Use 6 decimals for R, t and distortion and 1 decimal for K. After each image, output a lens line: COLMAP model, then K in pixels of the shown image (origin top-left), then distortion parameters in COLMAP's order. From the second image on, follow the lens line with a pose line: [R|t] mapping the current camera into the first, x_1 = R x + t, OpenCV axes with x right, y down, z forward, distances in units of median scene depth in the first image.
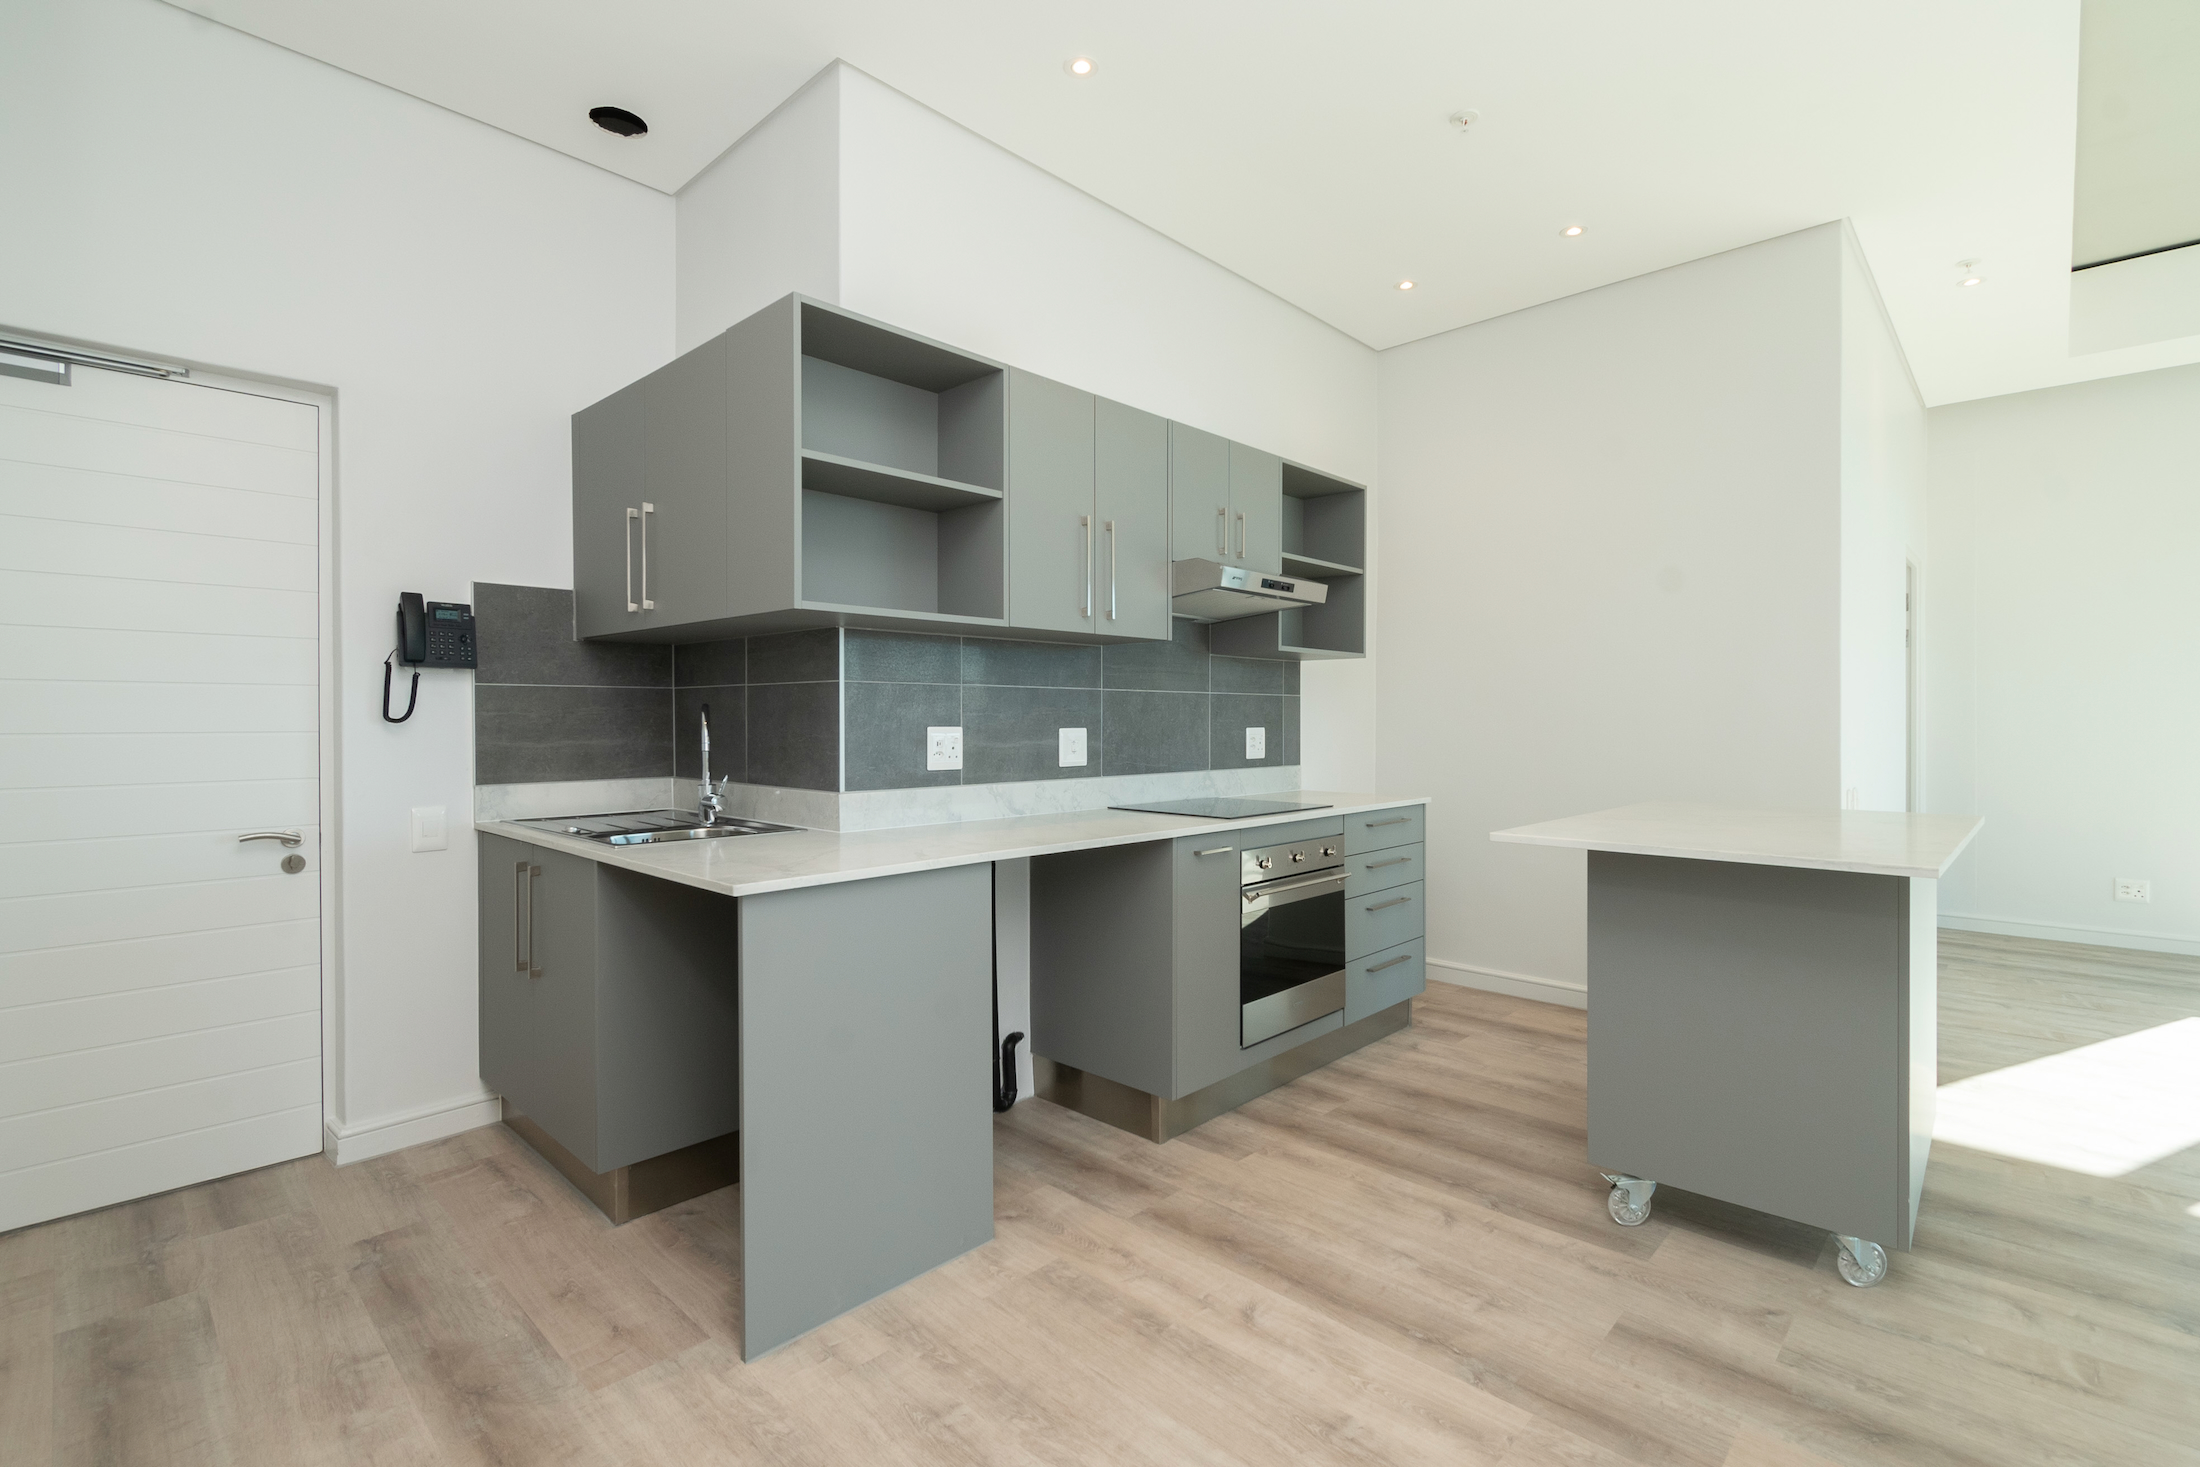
lens RADIAL K [[1002.0, 0, 1100.0], [0, 1002.0, 733.5], [0, 0, 1]] dist [-0.000428, -0.000498]
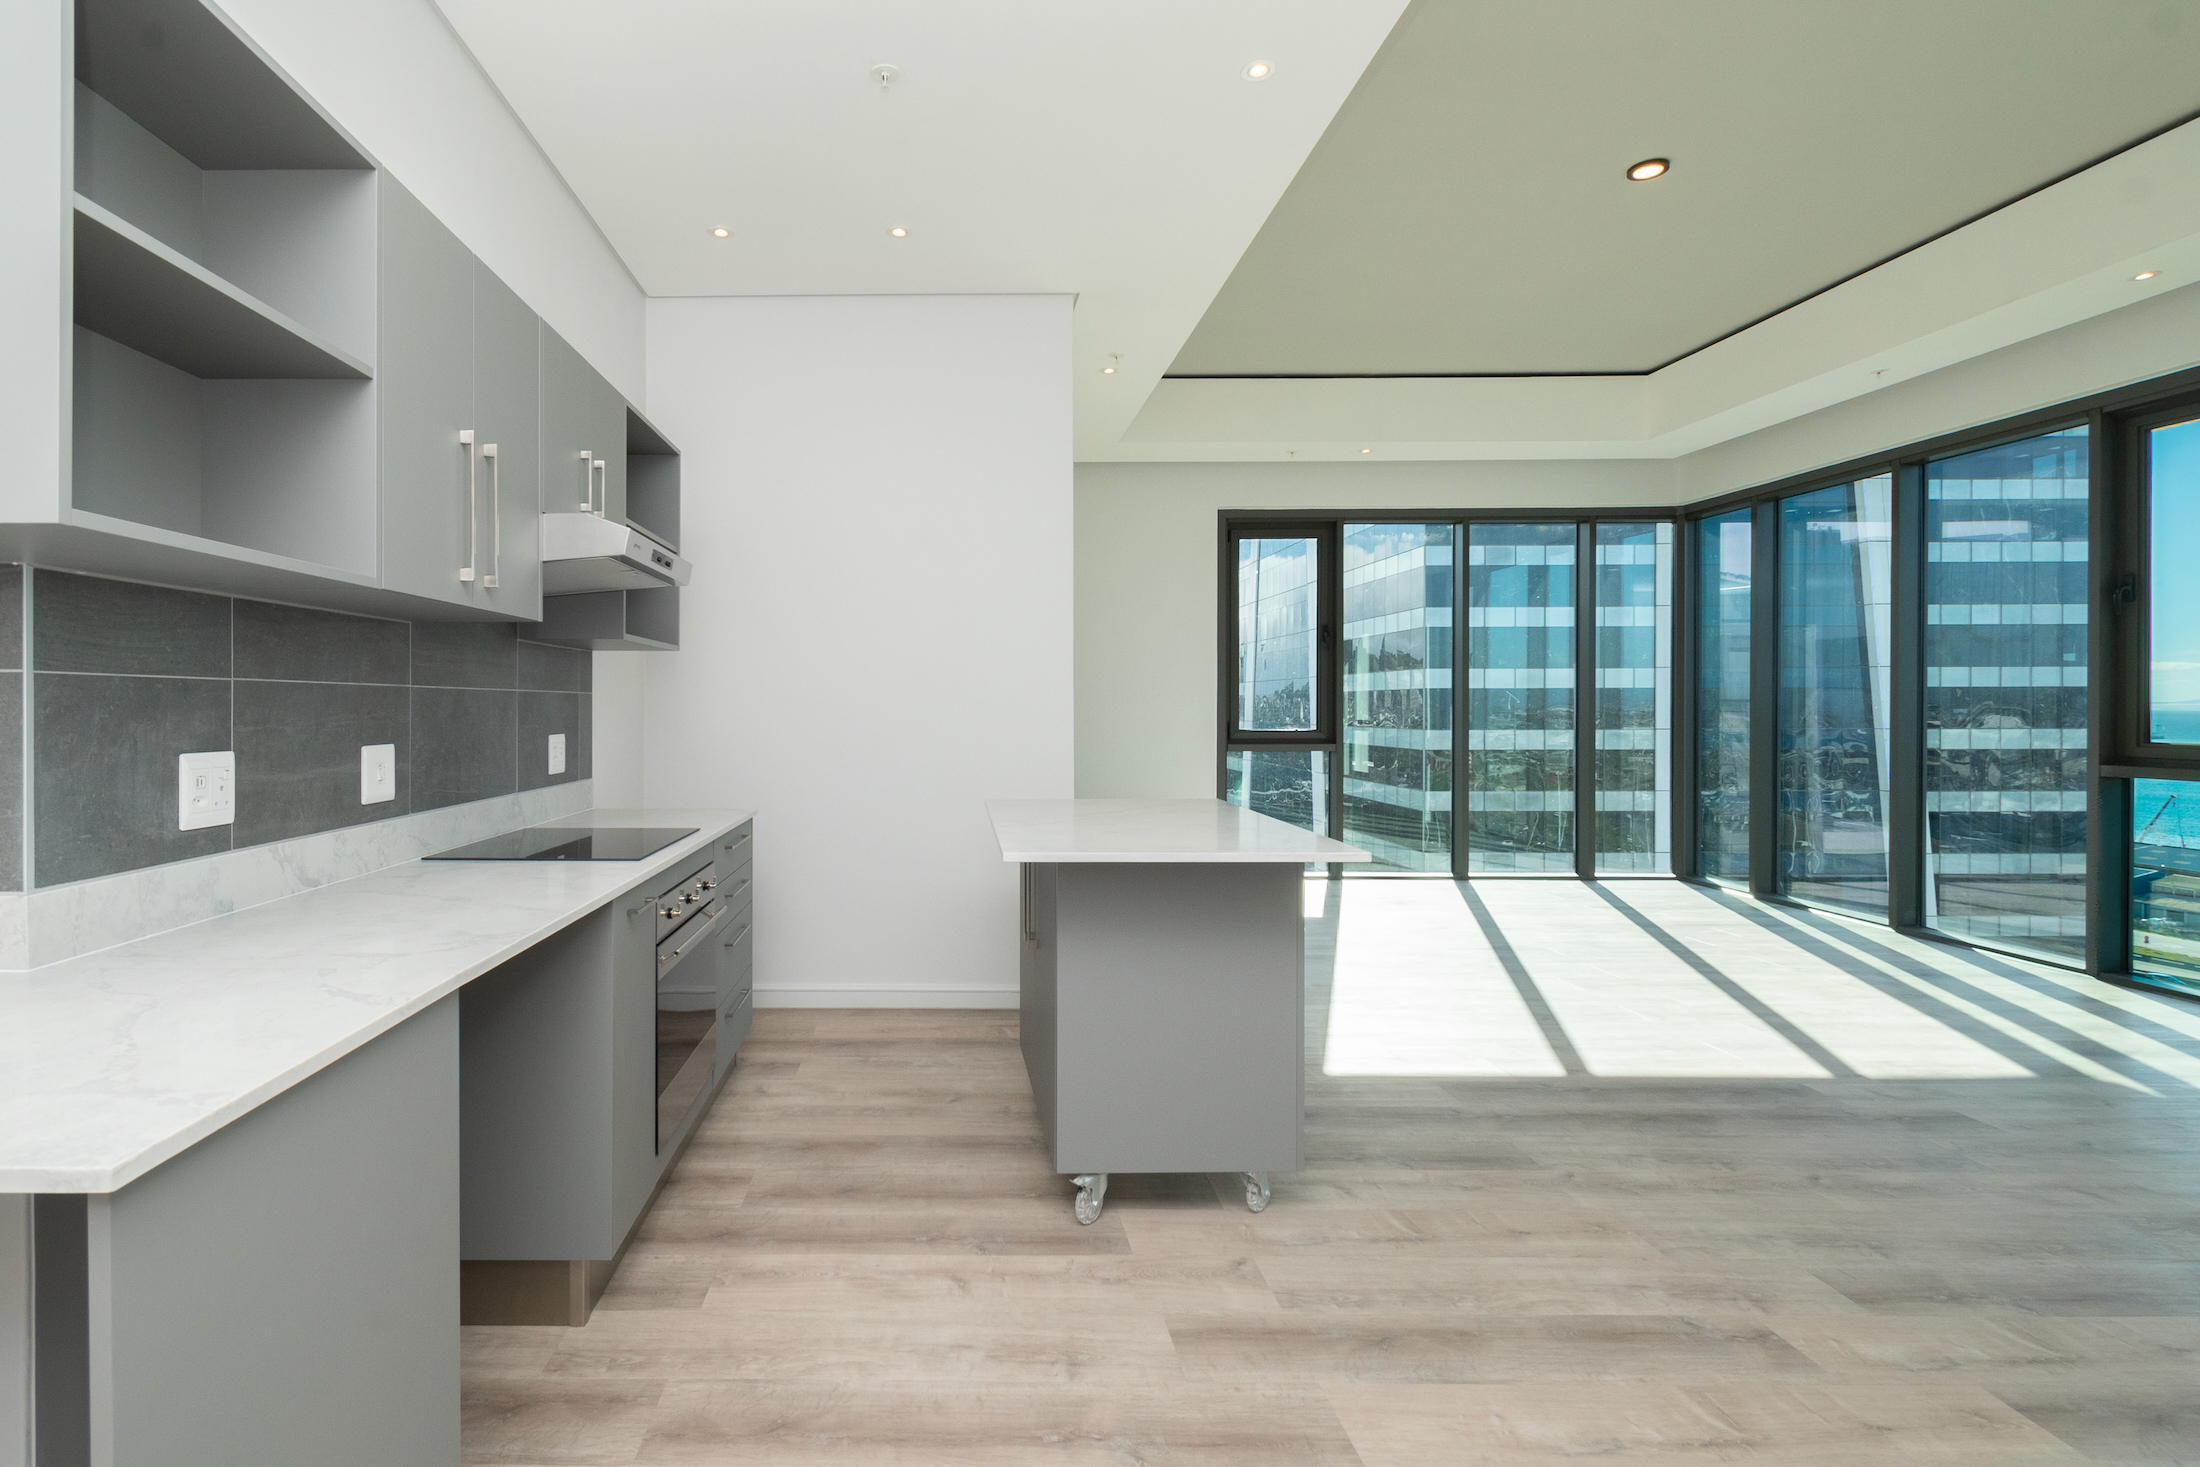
lens RADIAL K [[1040.7, 0, 947.0], [0, 1040.7, 714.9], [0, 0, 1]] dist [0.003737, 0.000346]
pose [[0.724338, -0.005276, 0.689424, -0.251818], [0.009015, 0.999958, -0.001820, -0.022541], [-0.689386, 0.007534, 0.724355, 0.264782]]
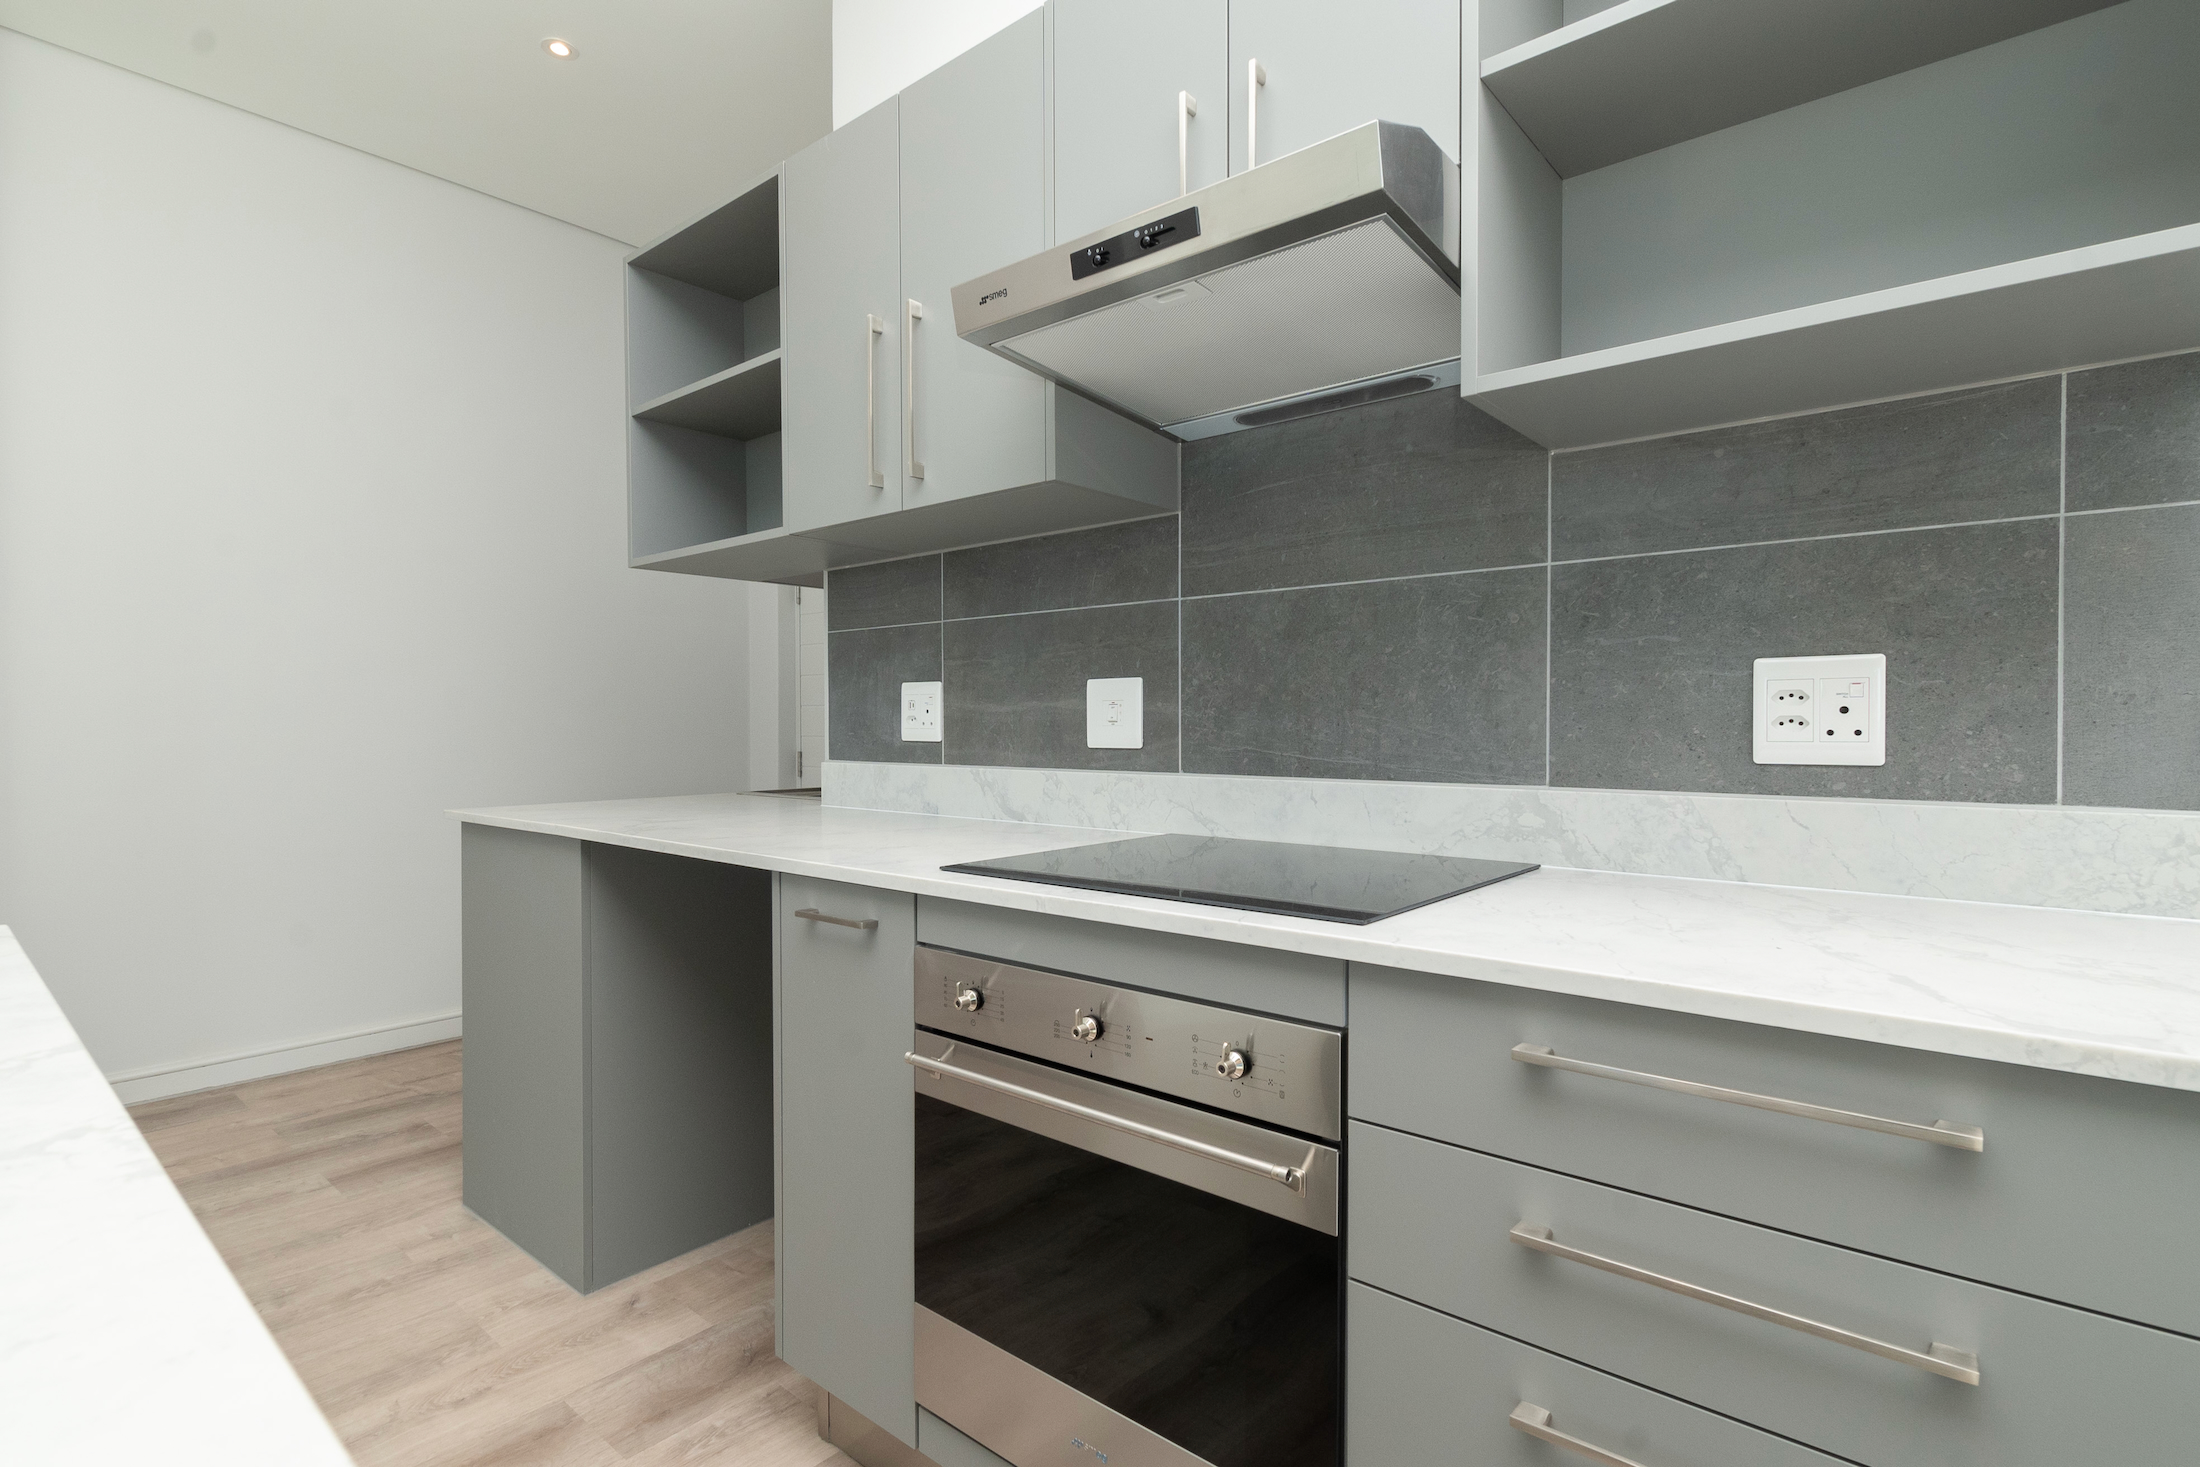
lens RADIAL K [[1065.2, 0, 1095.5], [0, 1065.2, 726.6], [0, 0, 1]] dist [0.000045, 0.000048]
pose [[0.049223, 0.016261, -0.998655, 0.604861], [0.000150, 0.999867, 0.016288, 0.012688], [0.998788, -0.000951, 0.049214, 1.055444]]
